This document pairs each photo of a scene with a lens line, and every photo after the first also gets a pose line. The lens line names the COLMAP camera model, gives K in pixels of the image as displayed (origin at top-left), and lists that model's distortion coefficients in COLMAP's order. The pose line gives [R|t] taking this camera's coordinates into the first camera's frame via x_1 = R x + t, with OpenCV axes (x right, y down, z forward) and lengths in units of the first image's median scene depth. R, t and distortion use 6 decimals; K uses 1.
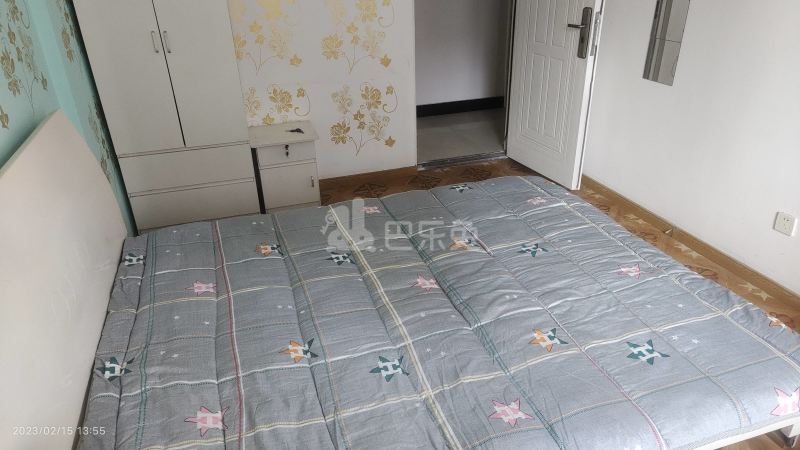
lens RADIAL K [[535.4, 0, 400.0], [0, 535.4, 225.0], [0, 0, 1]] dist [0.021379, -0.001351]
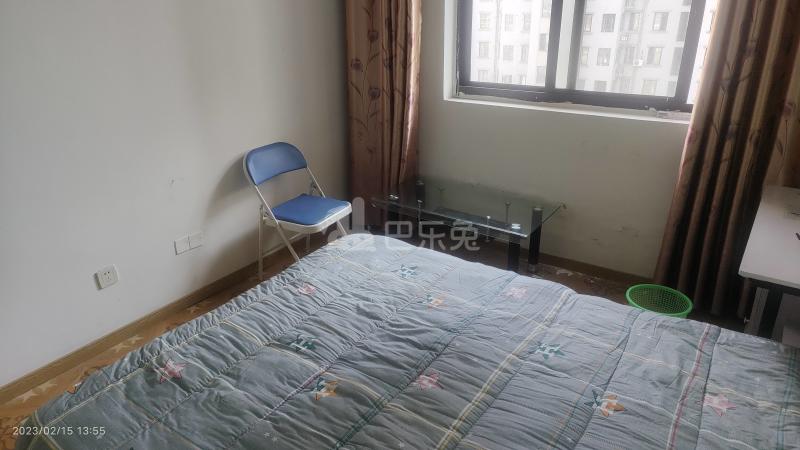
lens RADIAL K [[535.4, 0, 400.0], [0, 535.4, 225.0], [0, 0, 1]] dist [0.021379, -0.001351]
pose [[-0.596218, -0.277730, 0.753253, -0.615097], [0.401122, 0.709694, 0.579168, -0.715414], [-0.695432, 0.647457, -0.311729, 1.363295]]
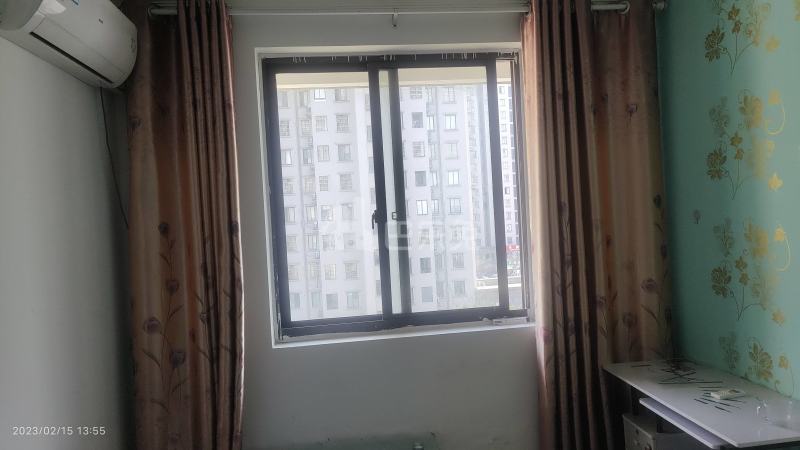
lens RADIAL K [[533.0, 0, 401.7], [0, 533.0, 220.5], [0, 0, 1]] dist [0.074965, -0.090247]
pose [[-0.977951, 0.078125, 0.193668, 0.252766], [0.161470, 0.870990, 0.464008, -0.901359], [-0.132433, 0.485049, -0.864401, 1.544454]]
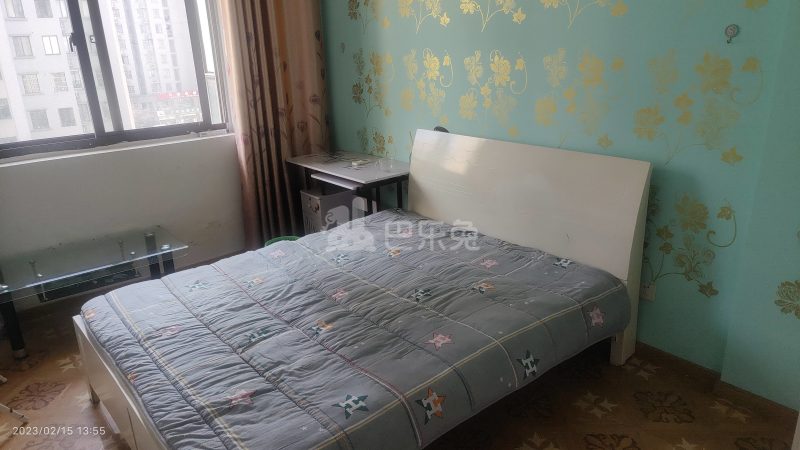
lens RADIAL K [[535.4, 0, 400.0], [0, 535.4, 225.0], [0, 0, 1]] dist [0.021379, -0.001351]
pose [[-0.921846, 0.173665, -0.346468, 0.414521], [-0.132916, 0.698093, 0.703562, -1.151713], [0.364051, 0.694627, -0.620451, 2.104766]]
